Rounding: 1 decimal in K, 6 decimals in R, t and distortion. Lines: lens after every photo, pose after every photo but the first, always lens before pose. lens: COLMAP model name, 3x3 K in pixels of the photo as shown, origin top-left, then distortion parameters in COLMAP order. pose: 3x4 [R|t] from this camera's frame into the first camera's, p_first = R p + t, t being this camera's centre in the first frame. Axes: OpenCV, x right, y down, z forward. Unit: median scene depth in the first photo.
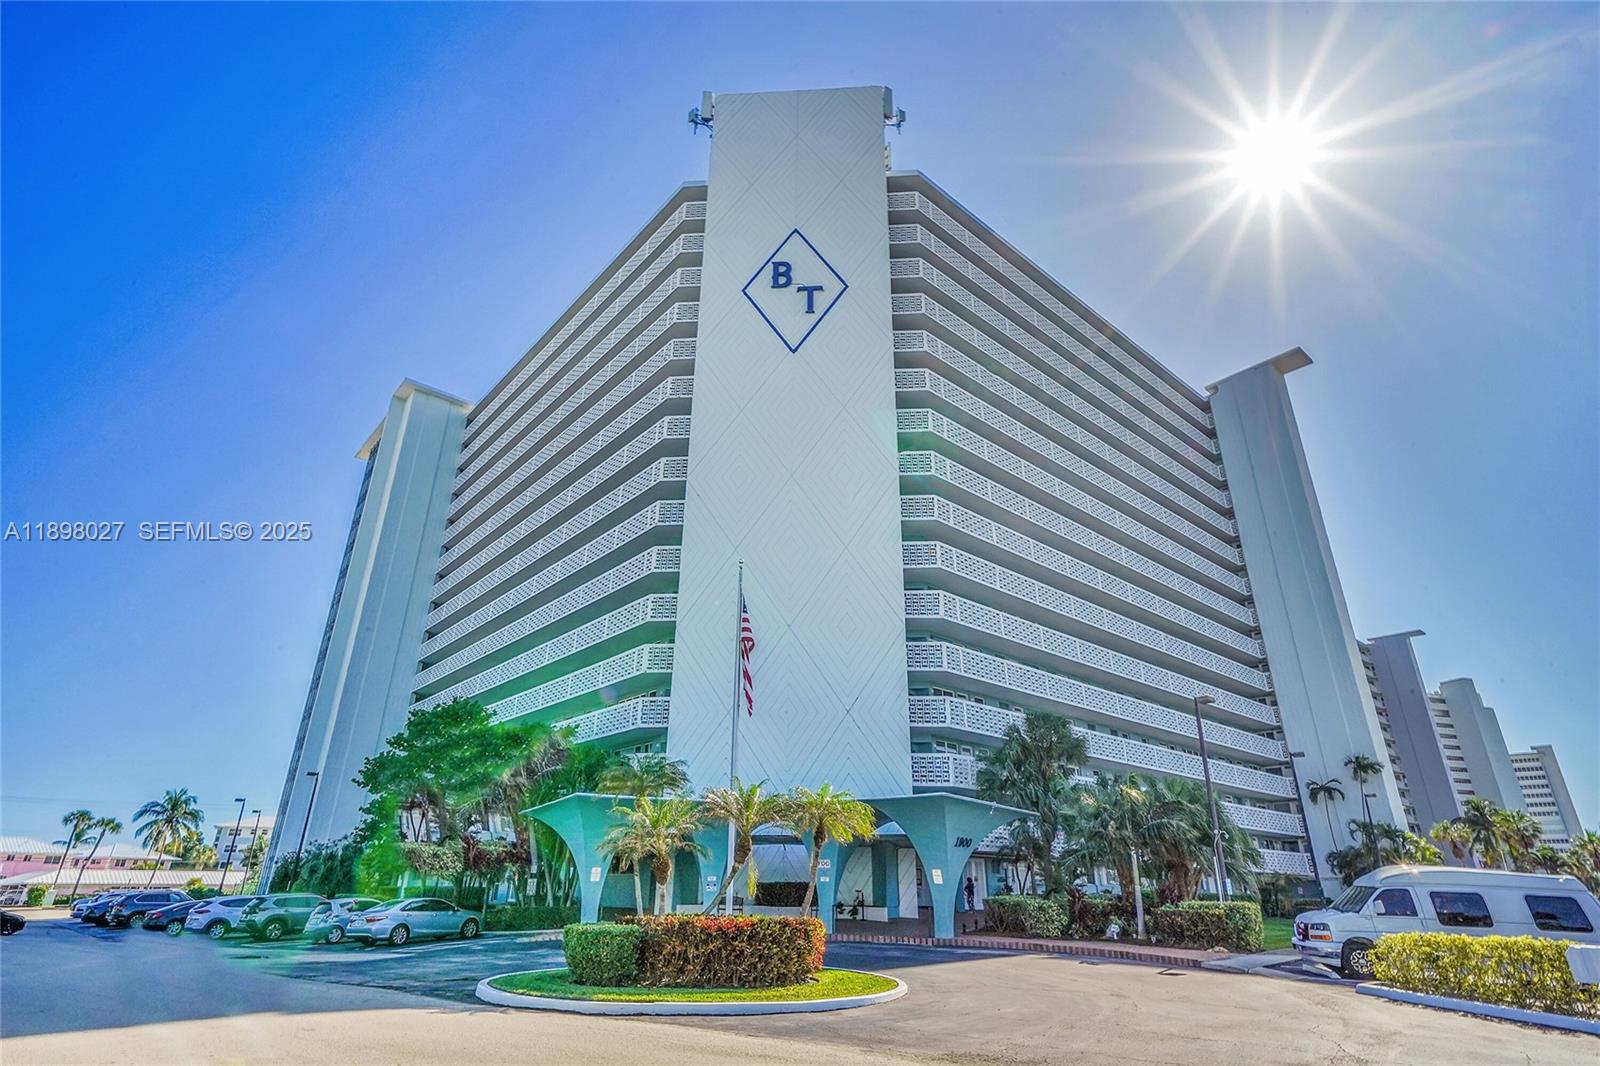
lens RADIAL K [[815.1, 0, 794.3], [0, 815.1, 530.2], [0, 0, 1]] dist [-0.001836, -0.000637]
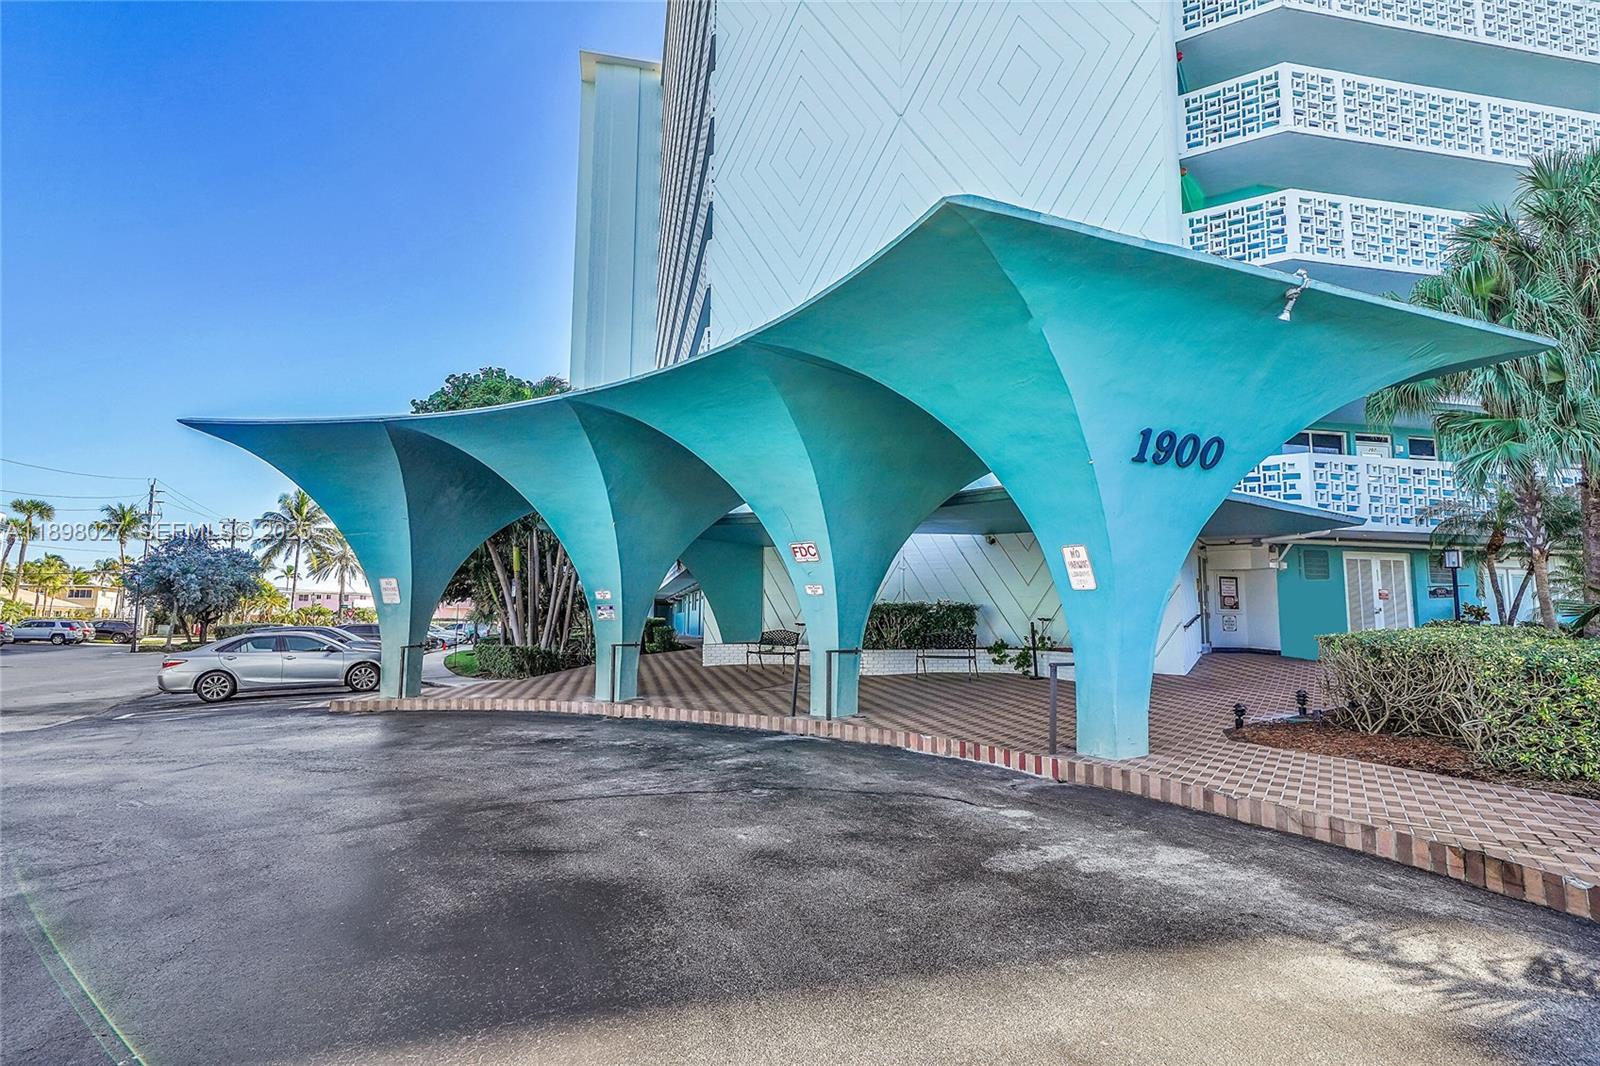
lens RADIAL K [[815.1, 0, 803.8], [0, 815.1, 541.0], [0, 0, 1]] dist [-0.001836, -0.000637]
pose [[0.882992, -0.050784, -0.466633, 0.181438], [0.192724, 0.945694, 0.261764, 0.257598], [0.427998, -0.321066, 0.844828, 0.573985]]
